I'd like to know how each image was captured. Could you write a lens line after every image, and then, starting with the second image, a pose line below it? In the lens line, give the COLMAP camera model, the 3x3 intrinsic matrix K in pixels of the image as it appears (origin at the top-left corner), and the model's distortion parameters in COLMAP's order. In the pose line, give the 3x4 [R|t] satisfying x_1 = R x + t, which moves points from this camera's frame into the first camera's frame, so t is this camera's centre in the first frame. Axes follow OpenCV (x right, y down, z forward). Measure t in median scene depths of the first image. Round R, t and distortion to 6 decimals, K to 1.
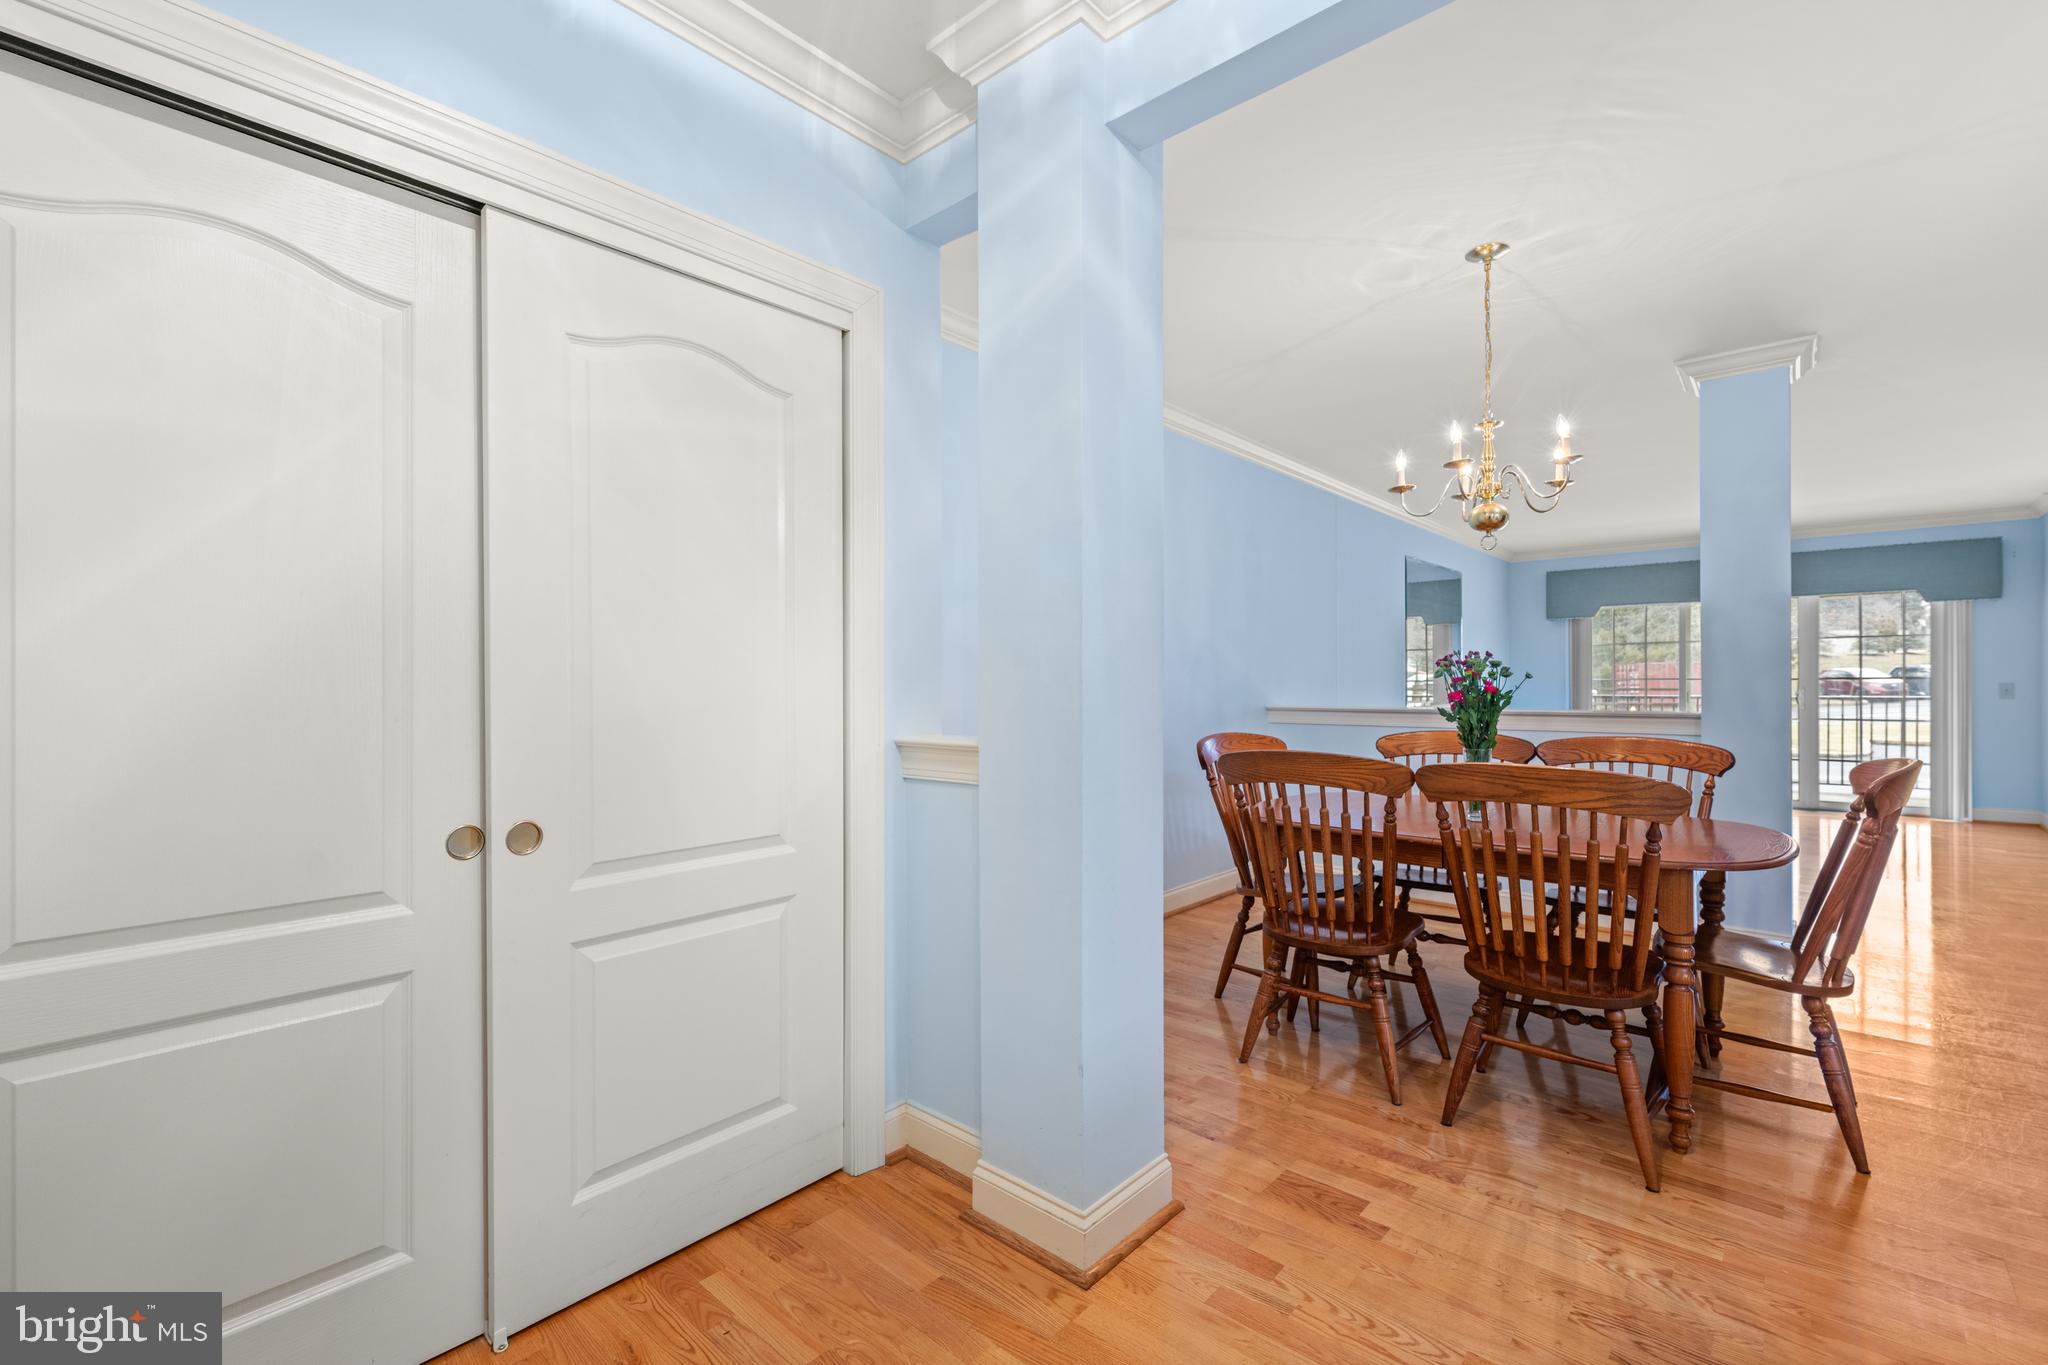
lens RADIAL K [[886.9, 0, 1026.6], [0, 886.9, 689.6], [0, 0, 1]] dist [-0.000465, -0.000103]
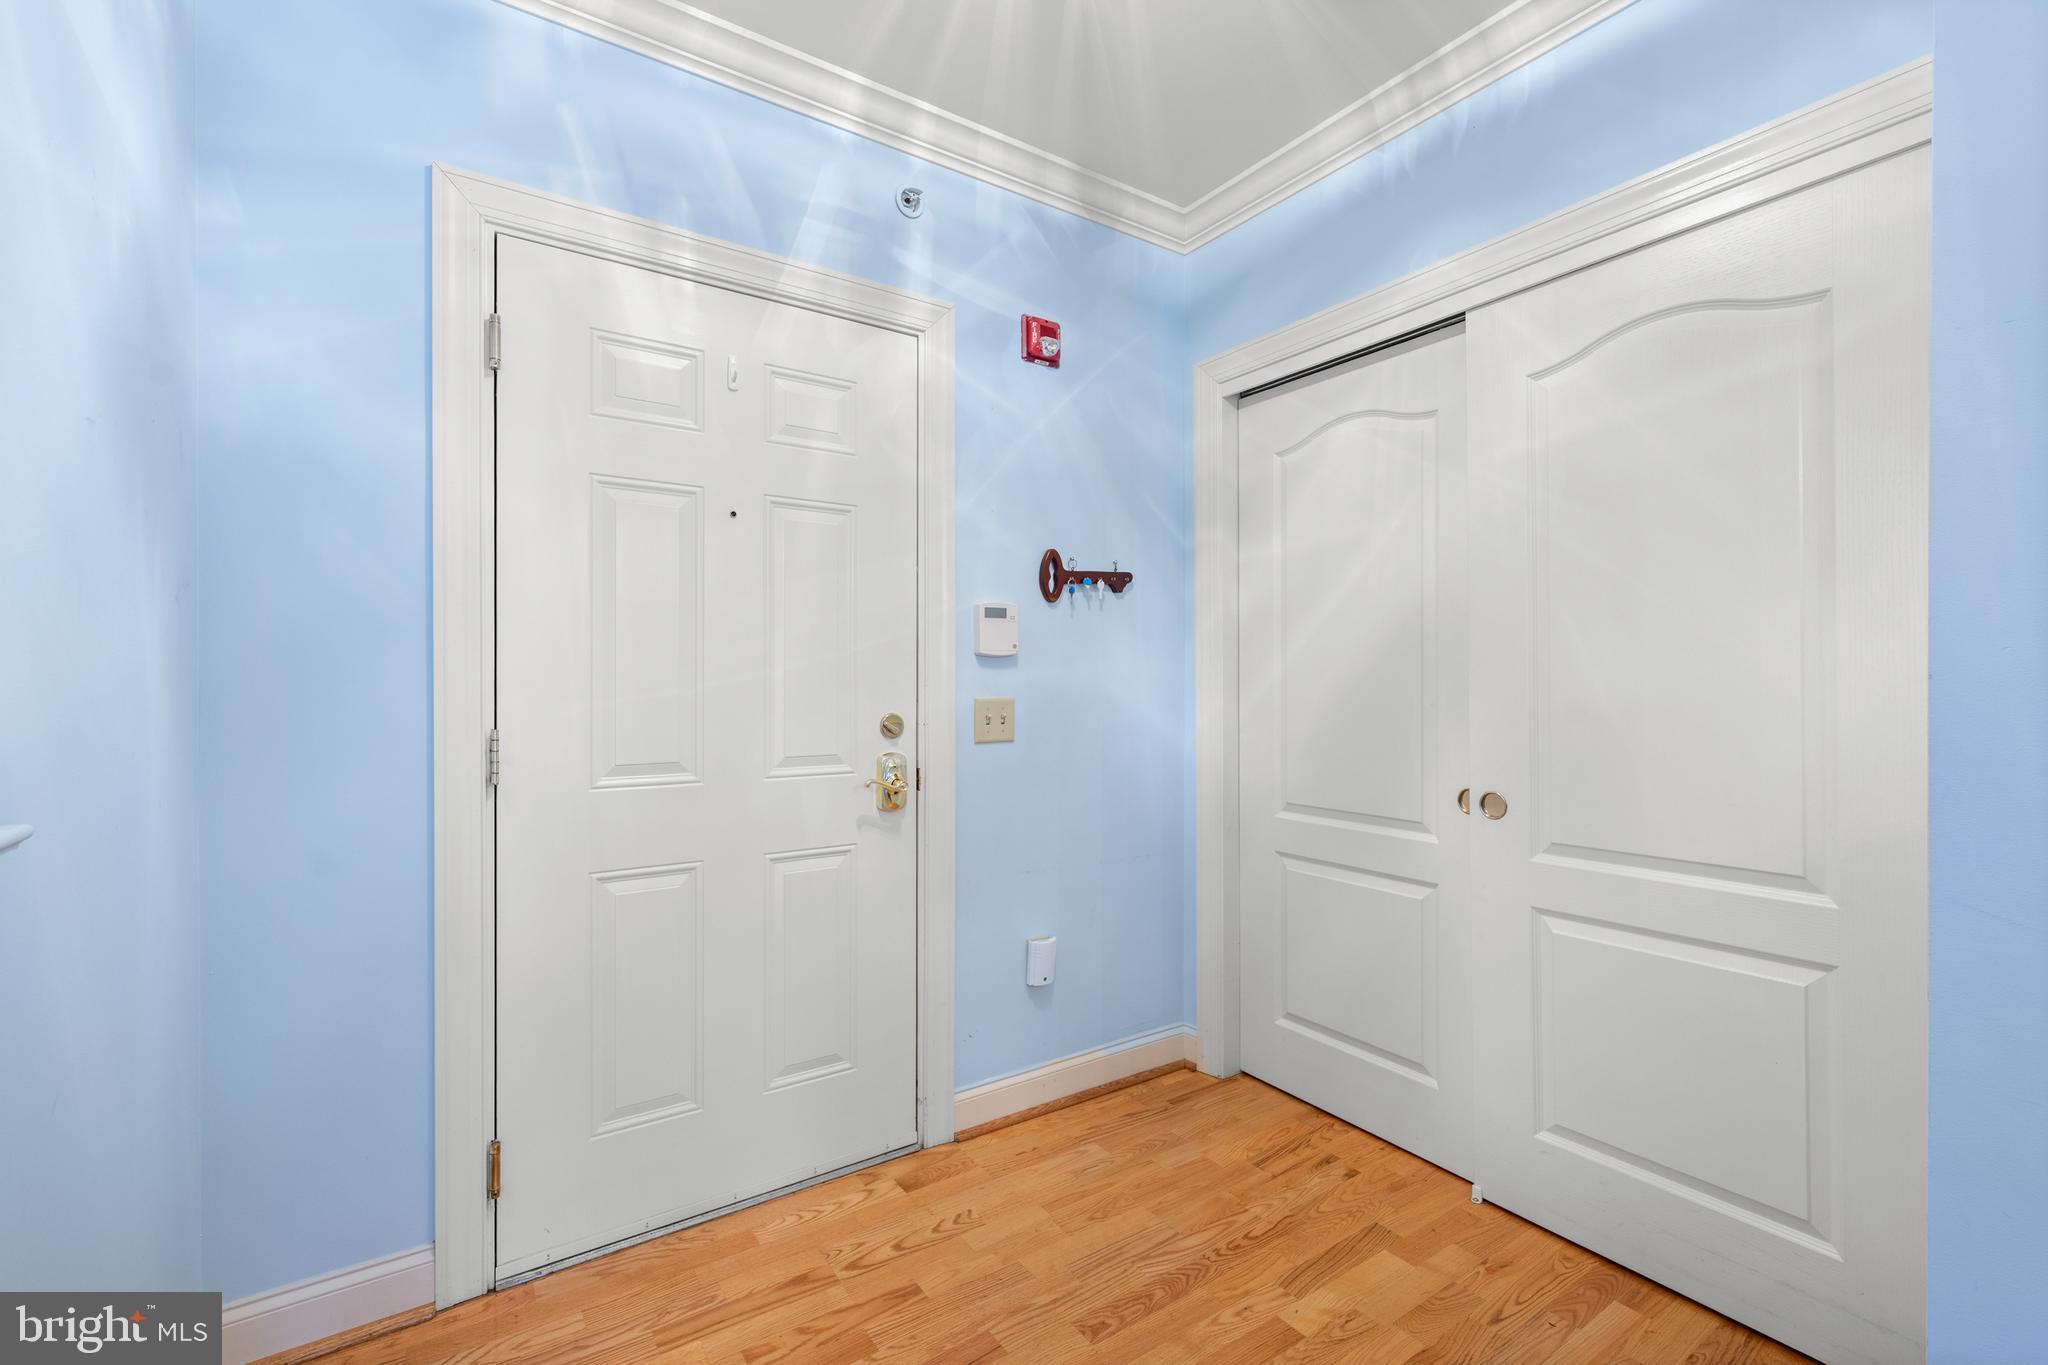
lens RADIAL K [[886.9, 0, 1028.1], [0, 886.9, 669.8], [0, 0, 1]] dist [-0.000465, -0.000103]
pose [[-0.246503, 0.000543, -0.969142, 0.721216], [0.008078, 0.999966, -0.001494, -0.023006], [0.969108, -0.008197, -0.246499, 0.622973]]
